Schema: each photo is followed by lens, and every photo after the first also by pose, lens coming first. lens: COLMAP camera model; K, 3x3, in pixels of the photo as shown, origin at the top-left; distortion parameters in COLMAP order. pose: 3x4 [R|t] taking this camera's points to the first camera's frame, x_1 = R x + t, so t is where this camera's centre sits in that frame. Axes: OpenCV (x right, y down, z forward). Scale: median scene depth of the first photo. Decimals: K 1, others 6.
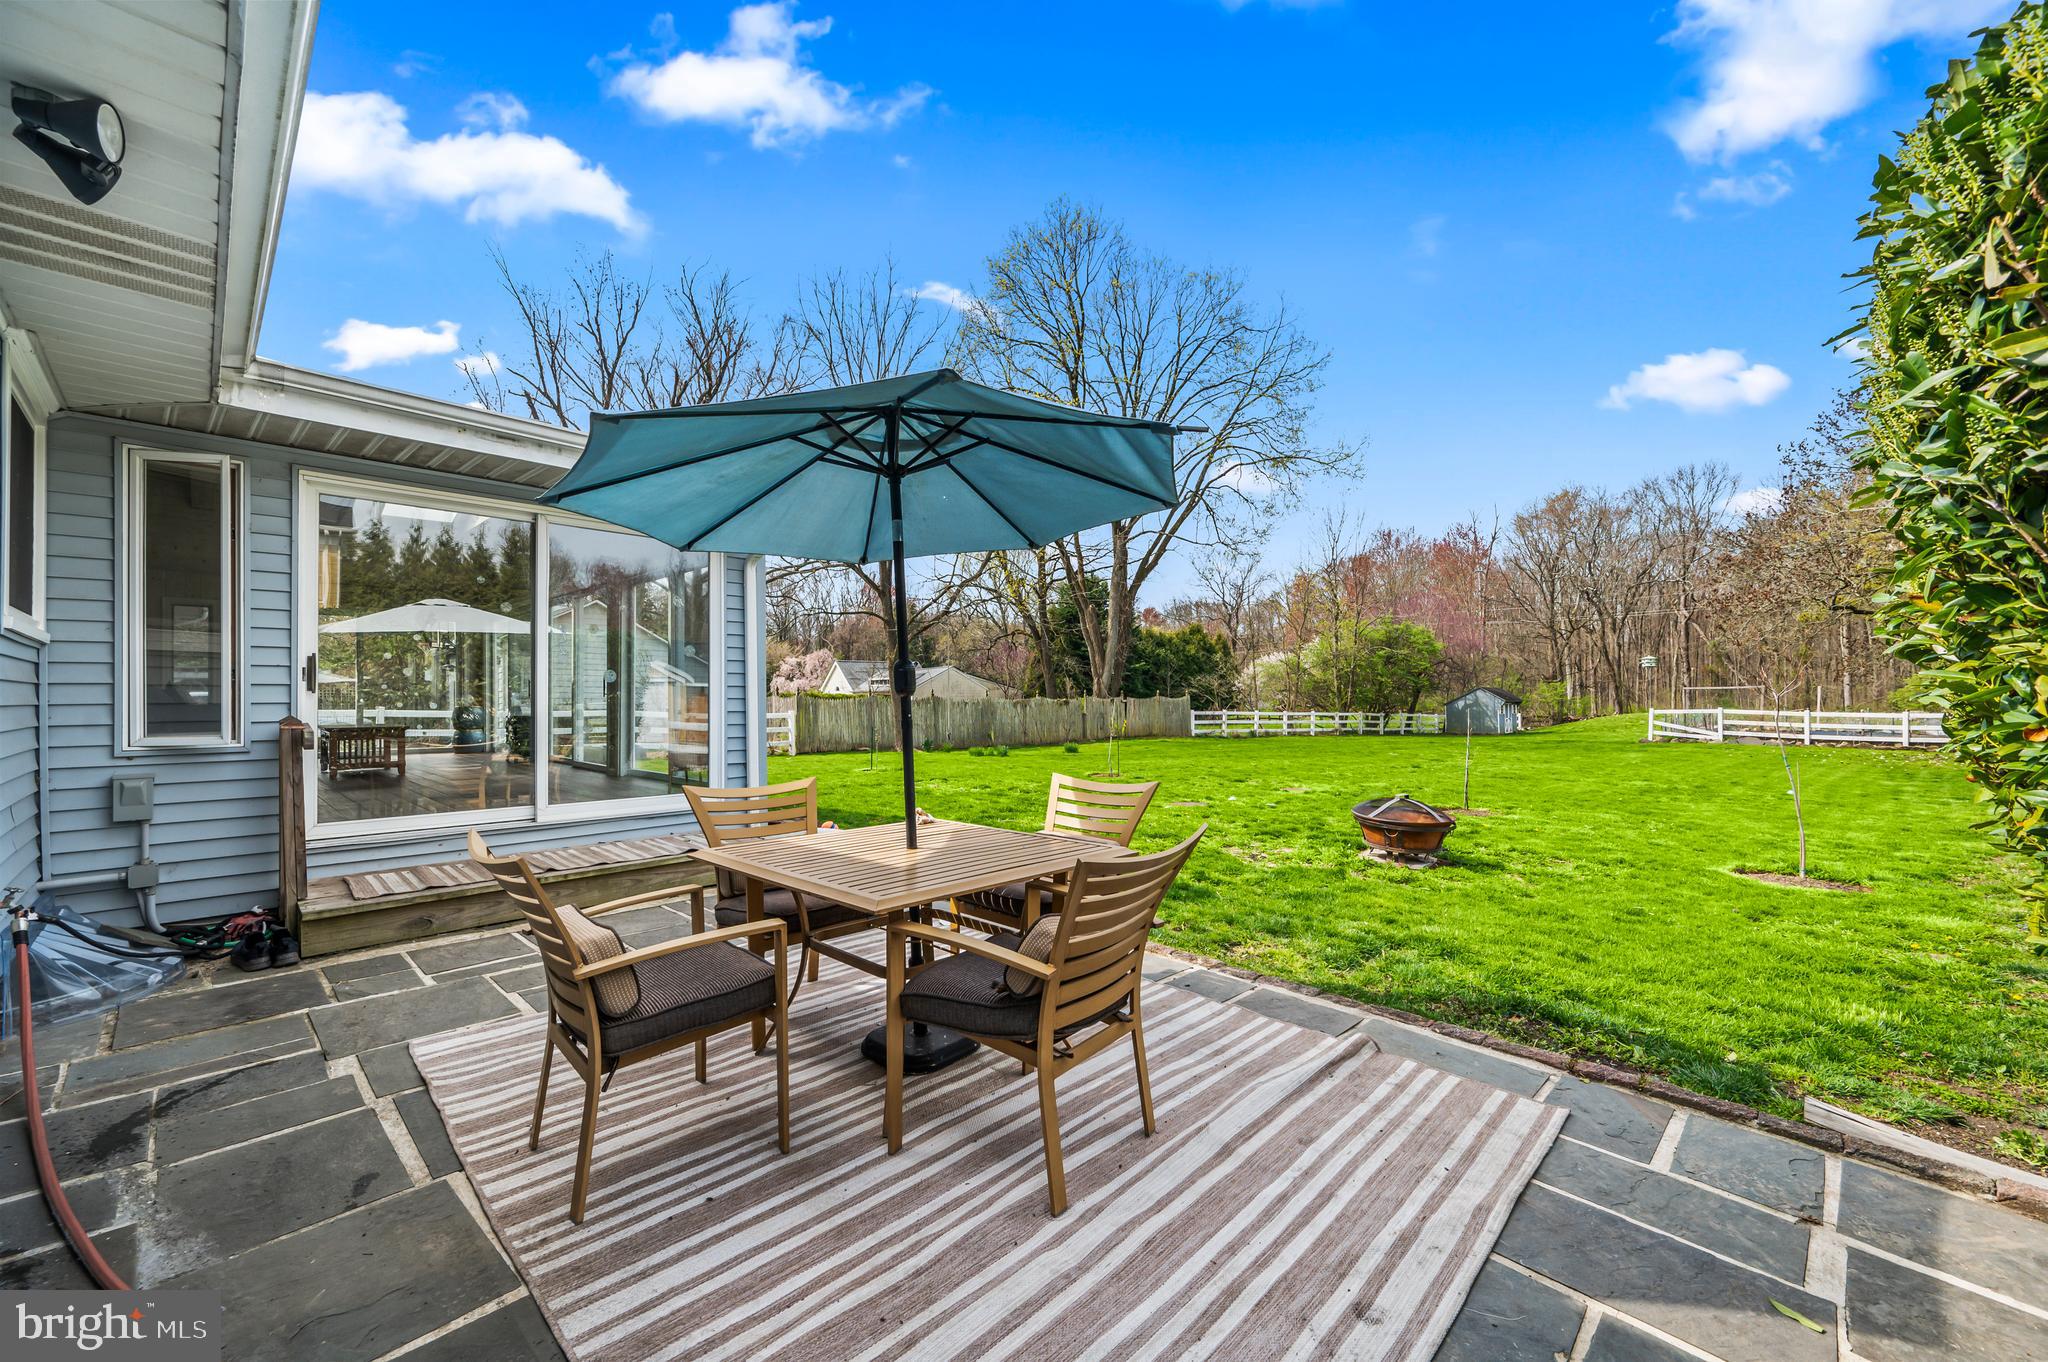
lens RADIAL K [[814.1, 0, 1041.7], [0, 814.1, 689.8], [0, 0, 1]] dist [-0.001856, 0.000423]
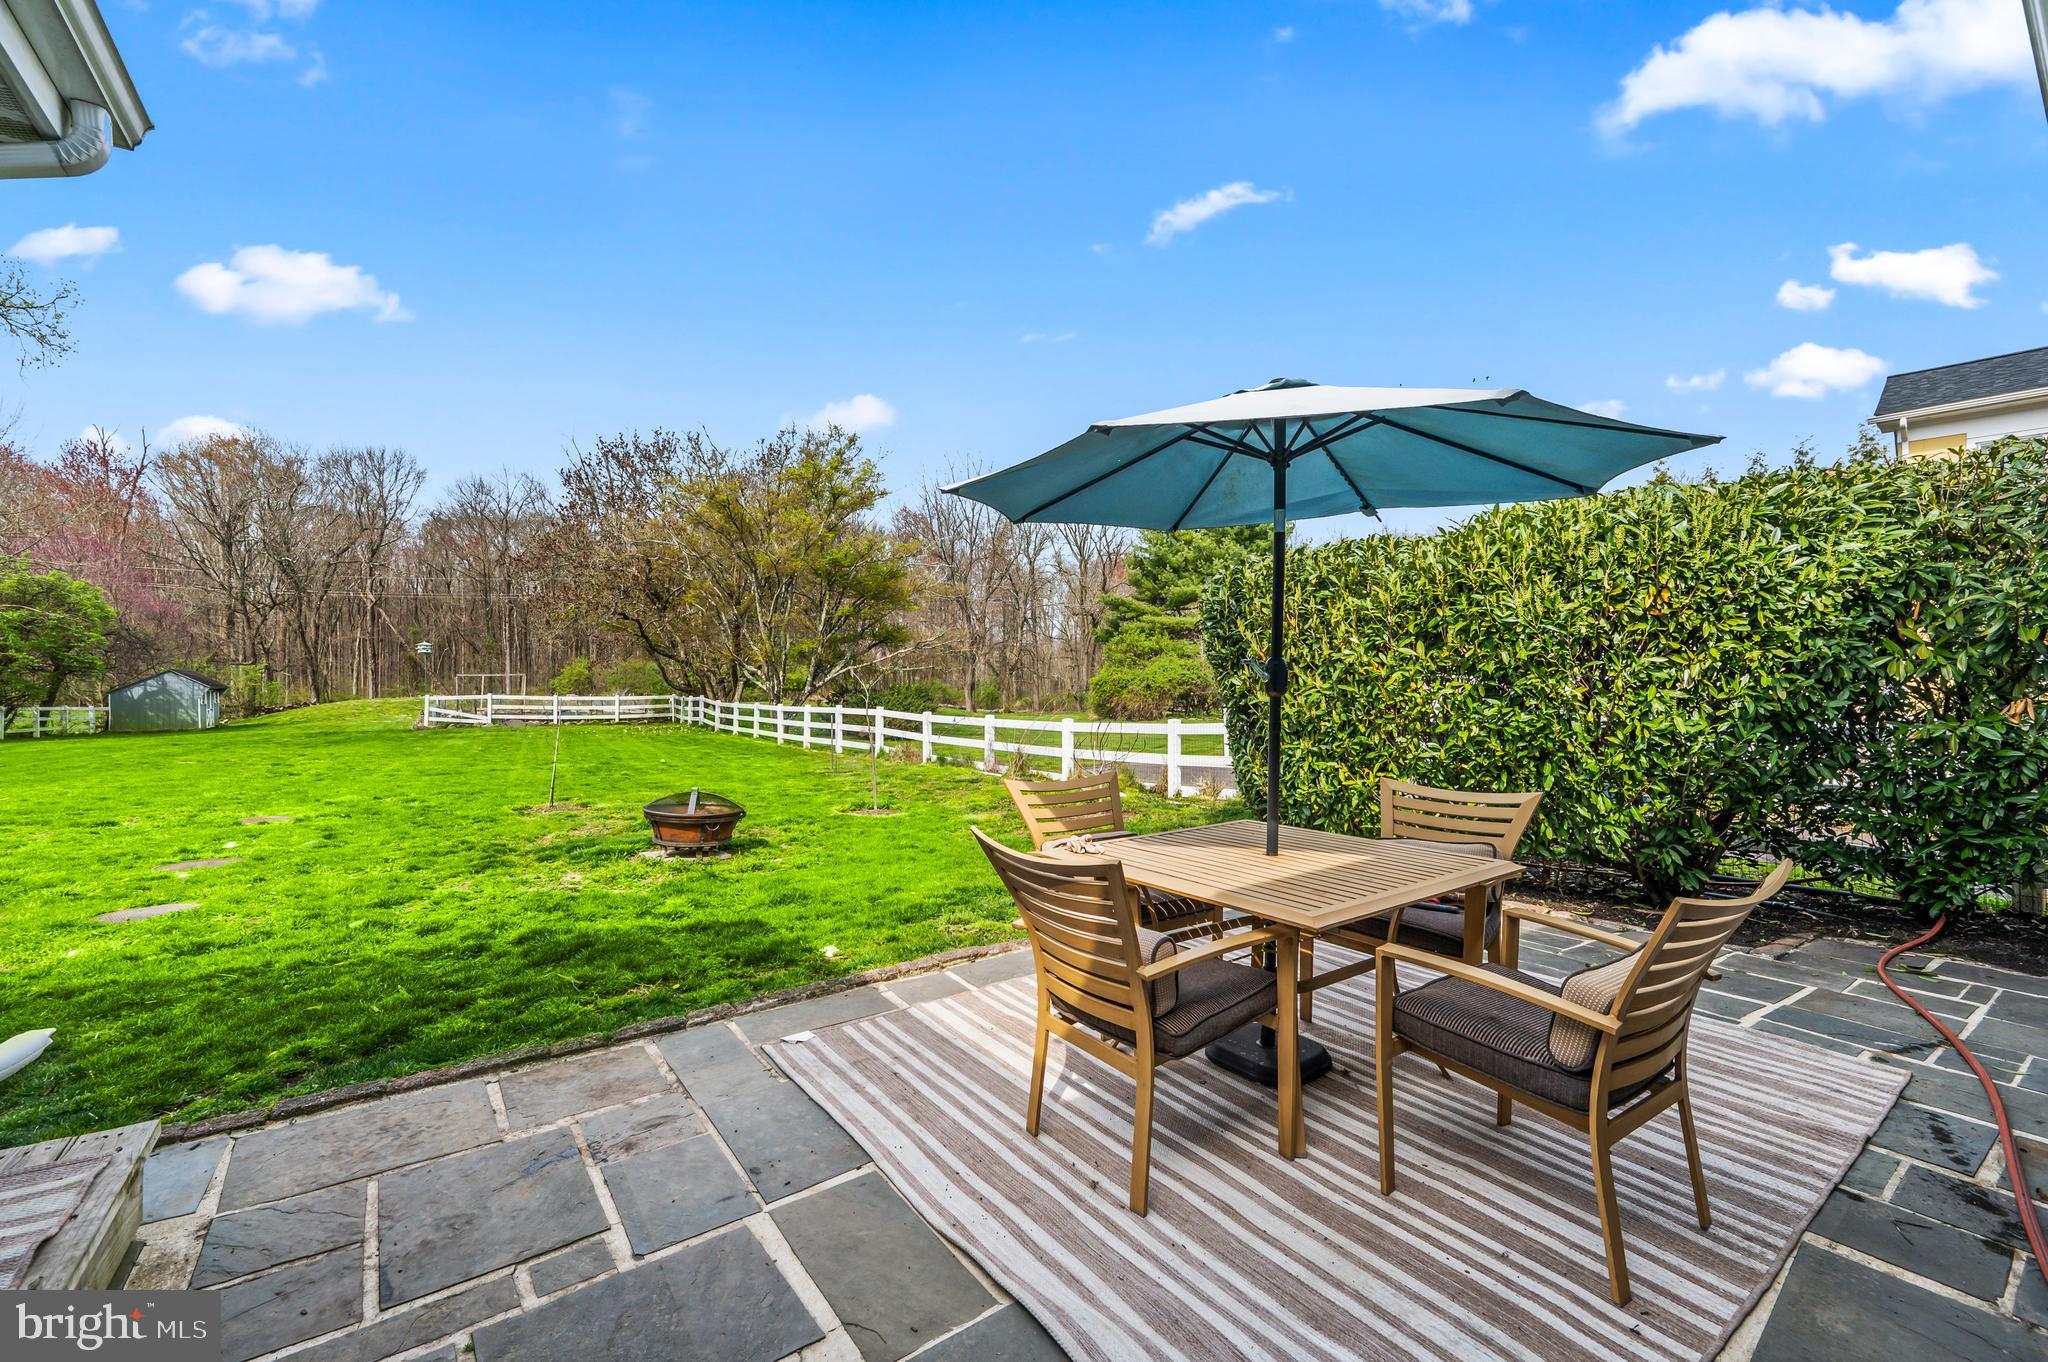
lens RADIAL K [[814.1, 0, 1036.3], [0, 814.1, 682.4], [0, 0, 1]] dist [-0.001856, 0.000423]
pose [[0.179791, 0.003761, 0.983698, -0.074230], [-0.012307, 0.999923, -0.001574, -0.000009], [-0.983628, -0.011824, 0.179823, 0.071339]]
